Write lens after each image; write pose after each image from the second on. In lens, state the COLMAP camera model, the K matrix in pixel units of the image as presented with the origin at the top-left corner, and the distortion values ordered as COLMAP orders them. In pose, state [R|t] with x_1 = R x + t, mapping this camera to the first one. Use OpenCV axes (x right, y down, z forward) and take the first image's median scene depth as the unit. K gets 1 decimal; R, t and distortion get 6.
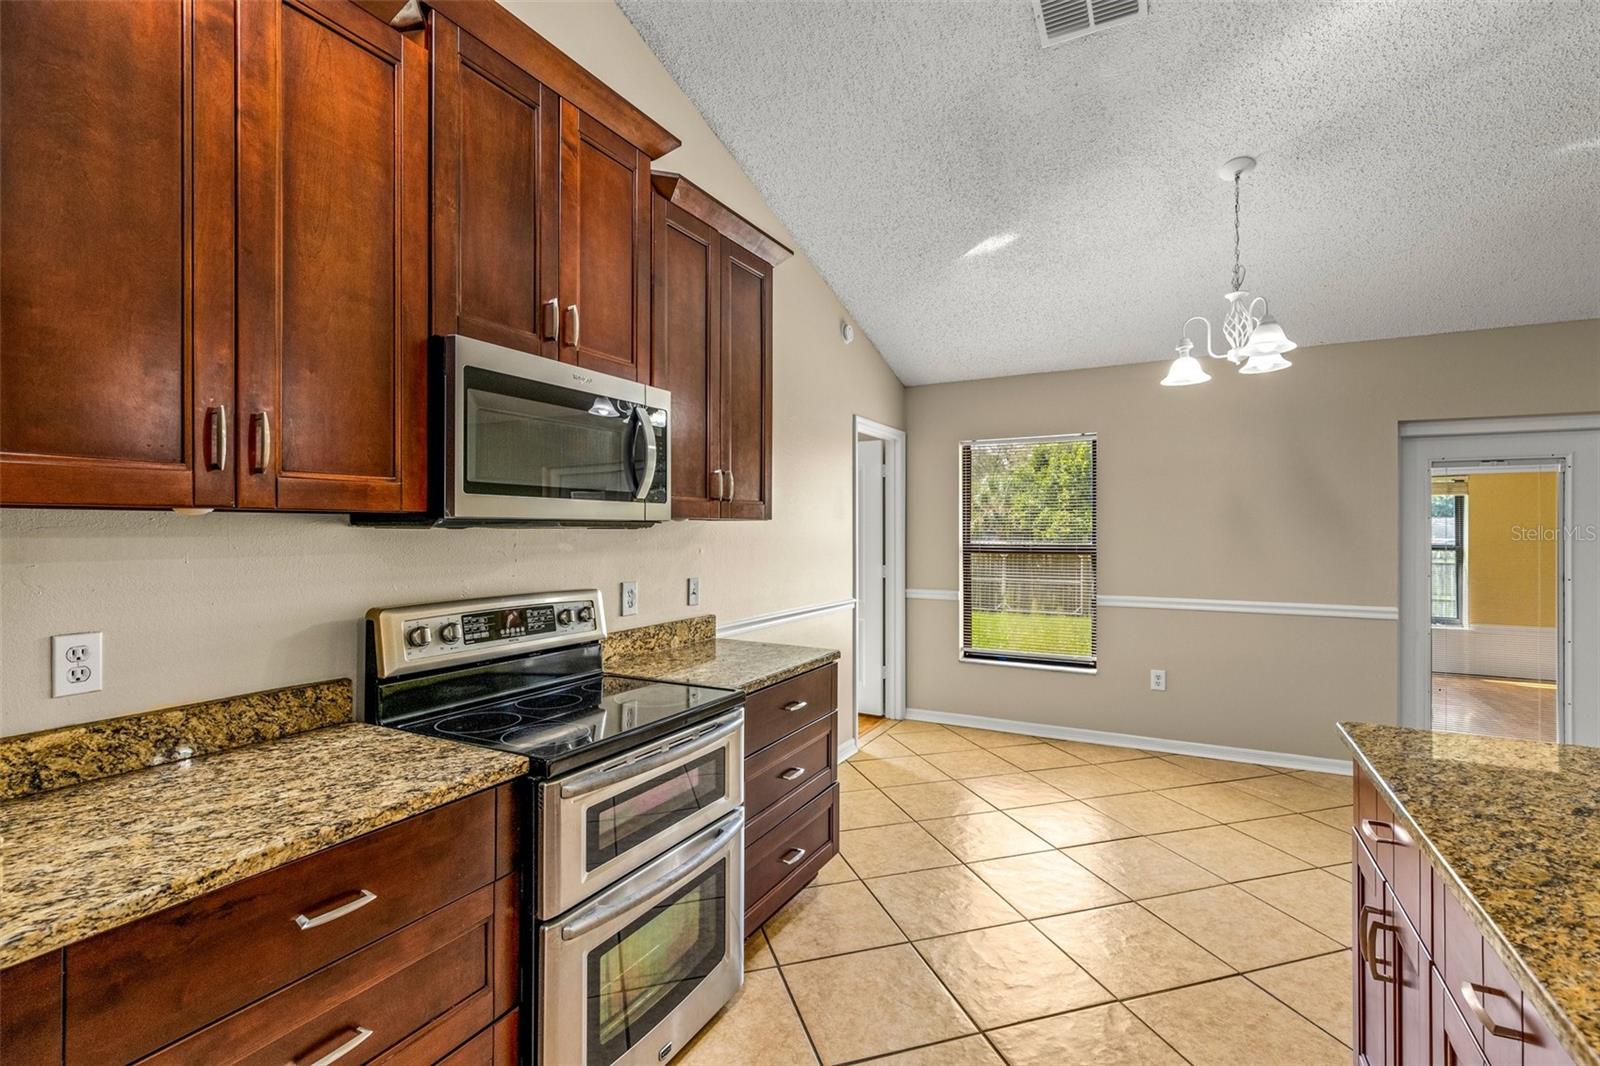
lens RADIAL K [[719.6, 0, 805.5], [0, 719.6, 526.8], [0, 0, 1]] dist [0.005618, -0.000705]
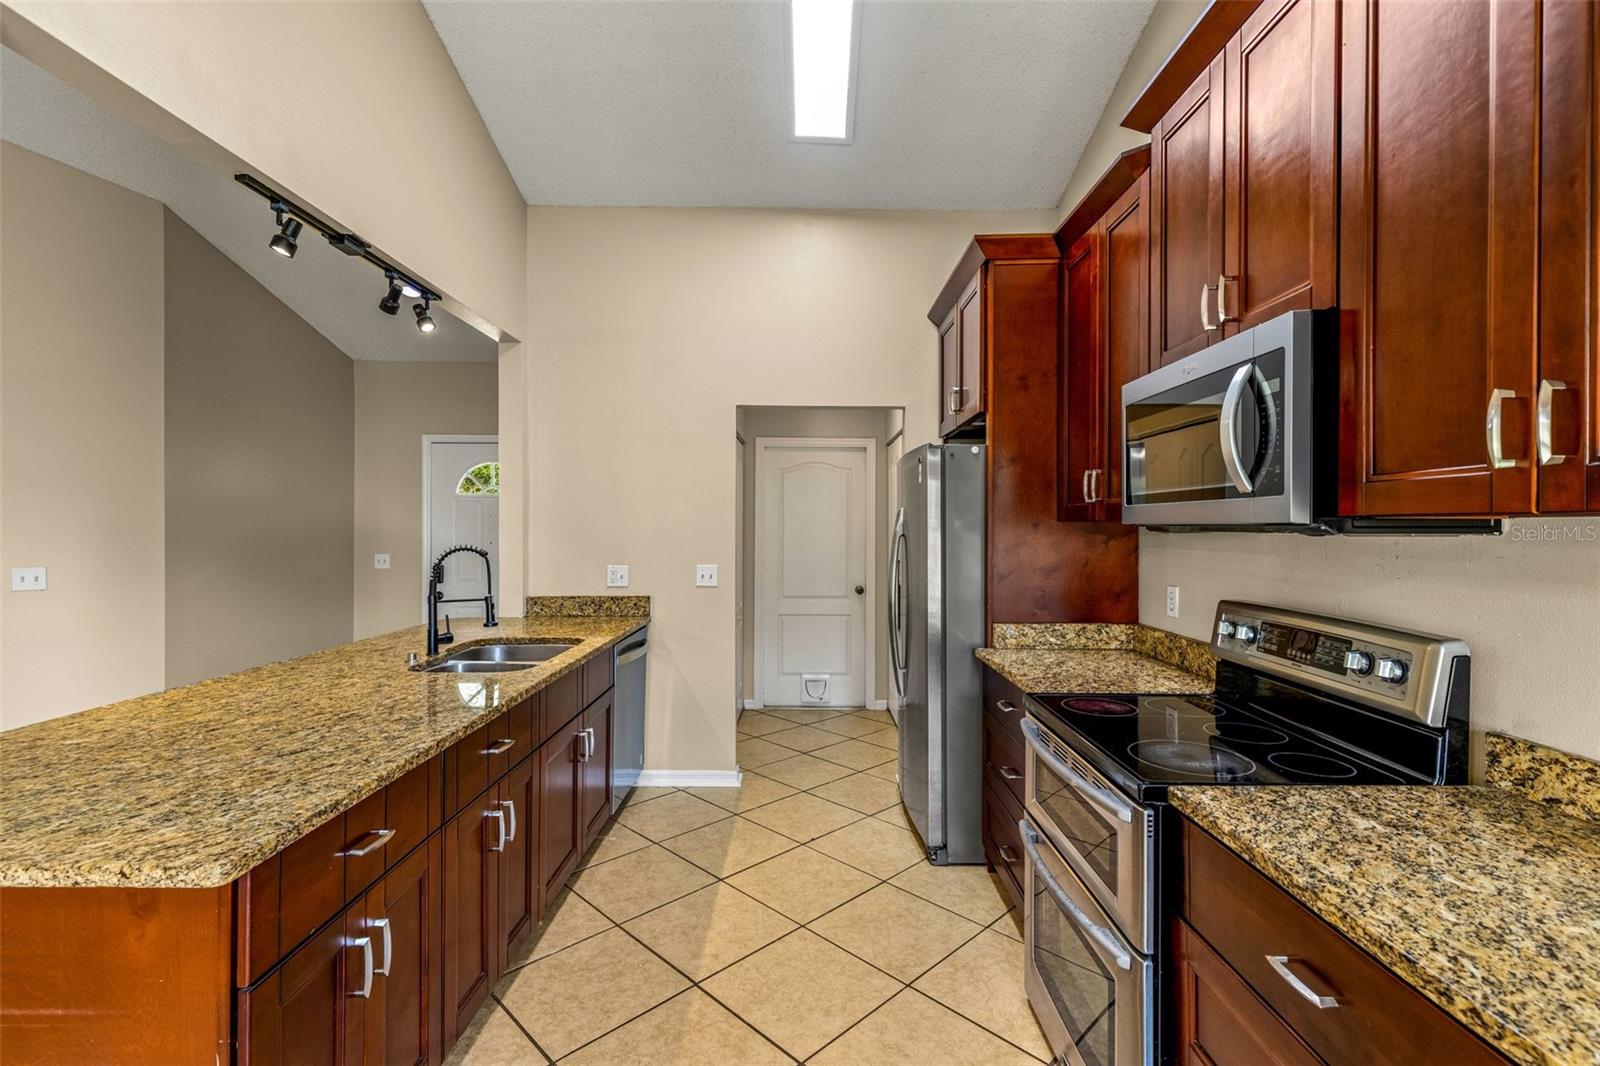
lens RADIAL K [[719.6, 0, 804.7], [0, 719.6, 528.6], [0, 0, 1]] dist [0.005618, -0.000705]
pose [[-0.882944, -0.000099, -0.469478, 0.346900], [-0.001962, 0.999992, 0.003481, -0.004097], [0.469474, 0.003995, -0.882937, 1.010555]]
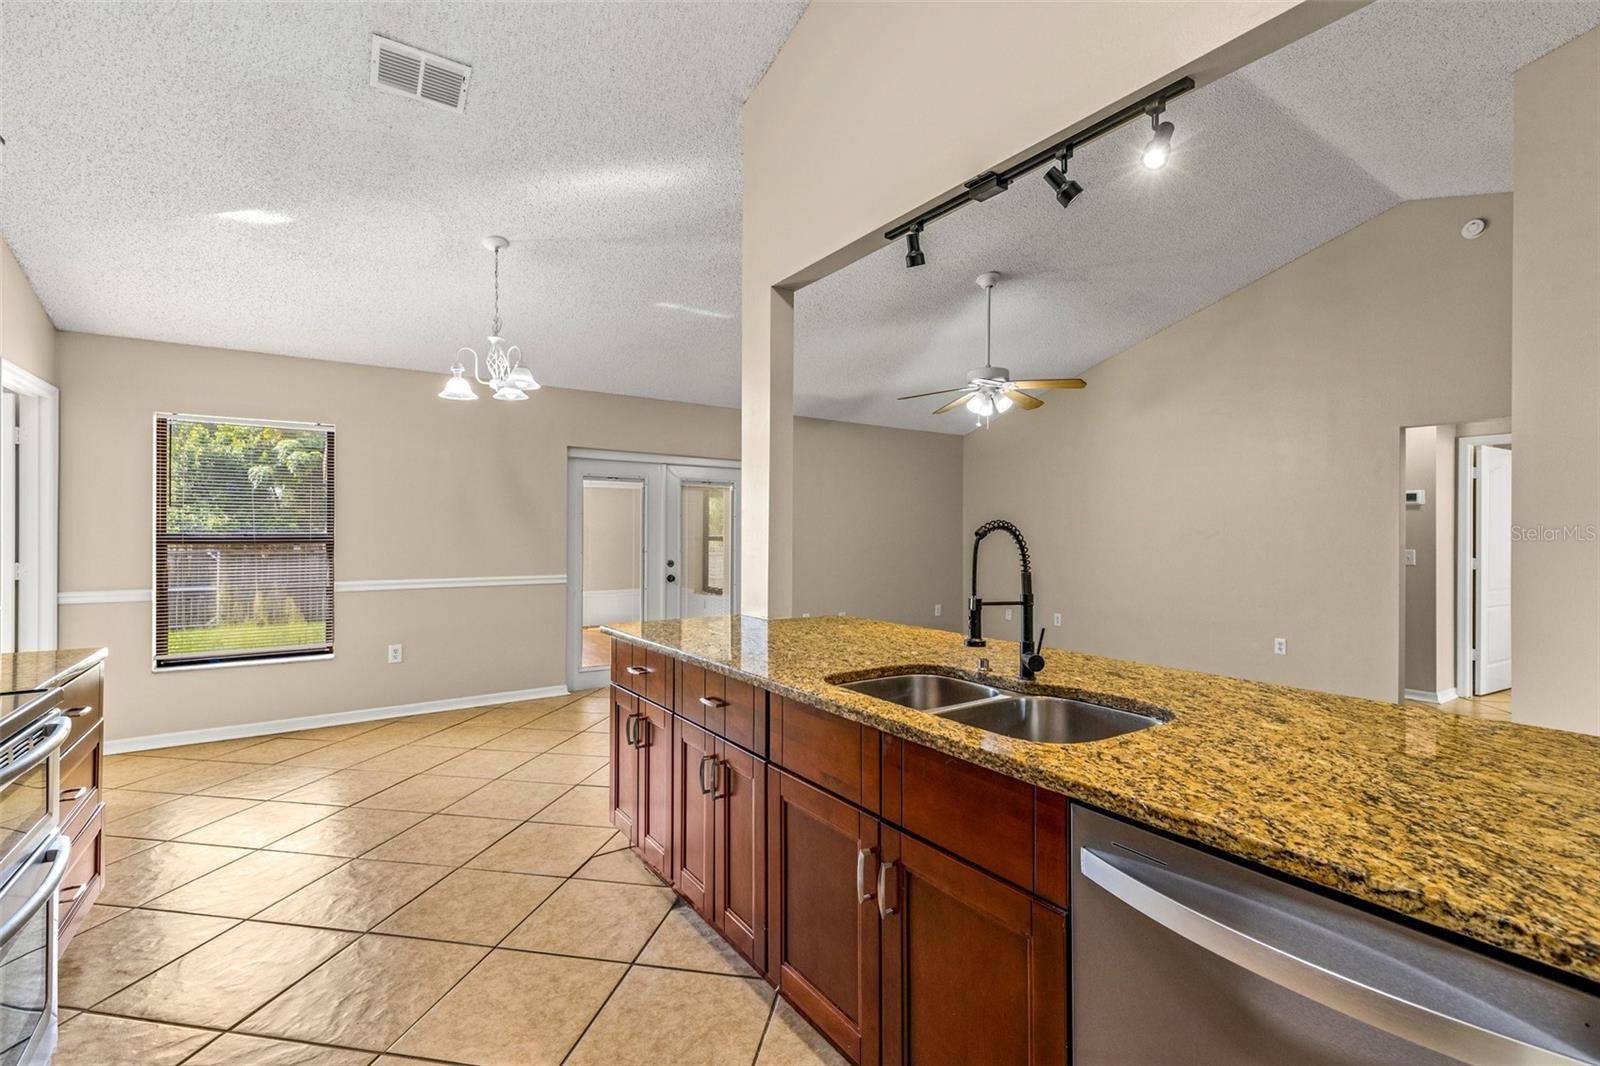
lens RADIAL K [[719.6, 0, 798.2], [0, 719.6, 528.6], [0, 0, 1]] dist [0.005618, -0.000705]
pose [[0.467204, 0.005384, 0.884133, -0.307806], [-0.004922, 0.999982, -0.003488, 0.029023], [-0.884136, -0.002723, 0.467222, -0.109057]]
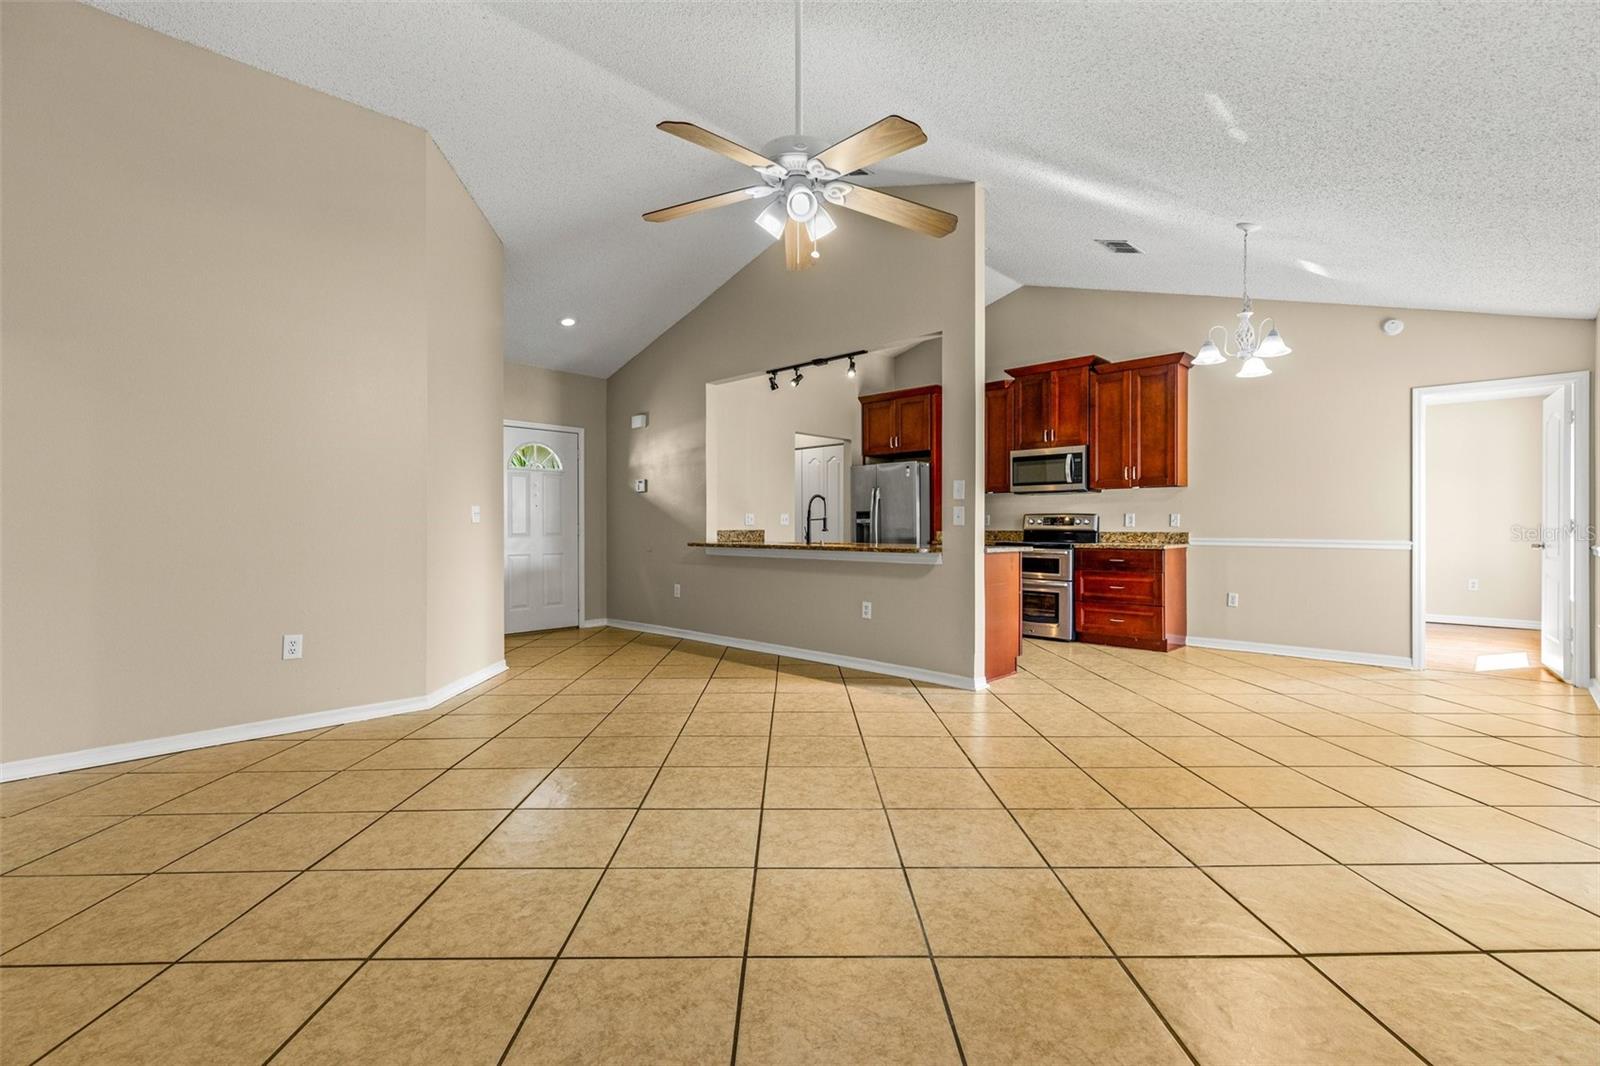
lens RADIAL K [[719.6, 0, 807.7], [0, 719.6, 525.7], [0, 0, 1]] dist [0.005618, -0.000705]
pose [[-0.268905, -0.003657, -0.963160, 2.225719], [-0.000243, 0.999993, -0.003729, 0.114594], [0.963167, -0.000769, -0.268904, 0.526962]]
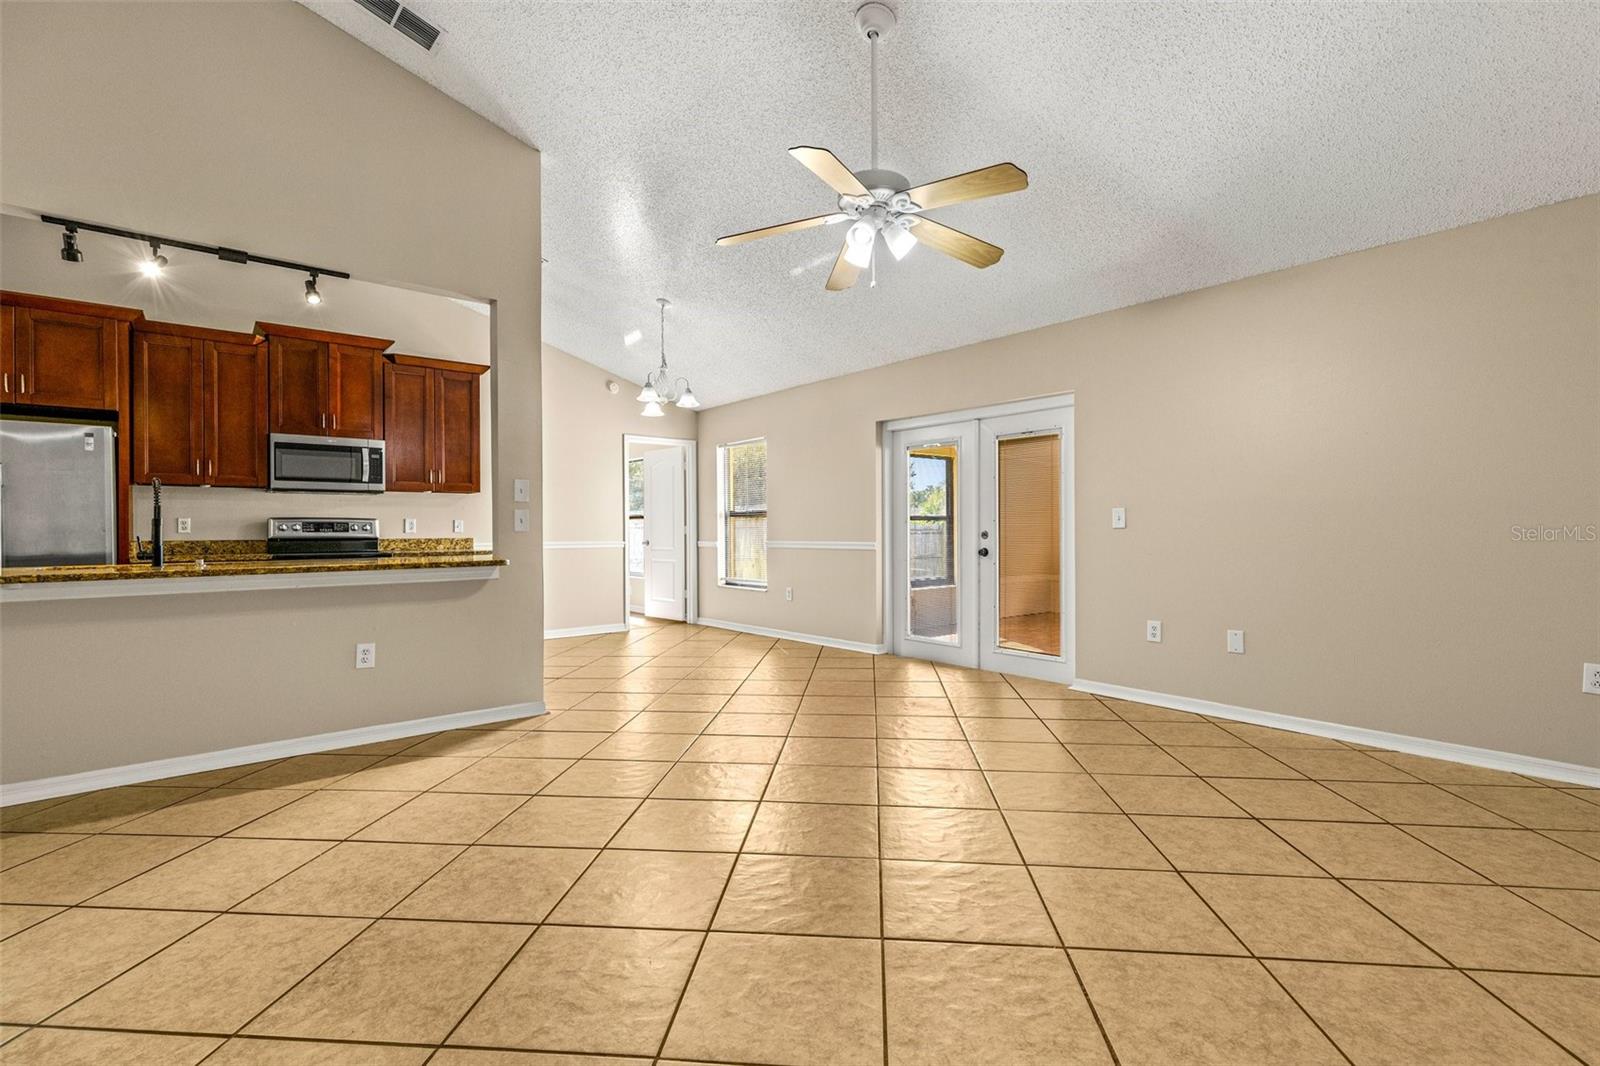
lens RADIAL K [[719.6, 0, 807.1], [0, 719.6, 535.3], [0, 0, 1]] dist [0.005618, -0.000705]
pose [[0.929078, -0.005081, -0.369849, 1.643749], [0.008842, 0.999925, 0.008476, 0.108124], [0.369778, -0.011145, 0.929053, -0.641697]]
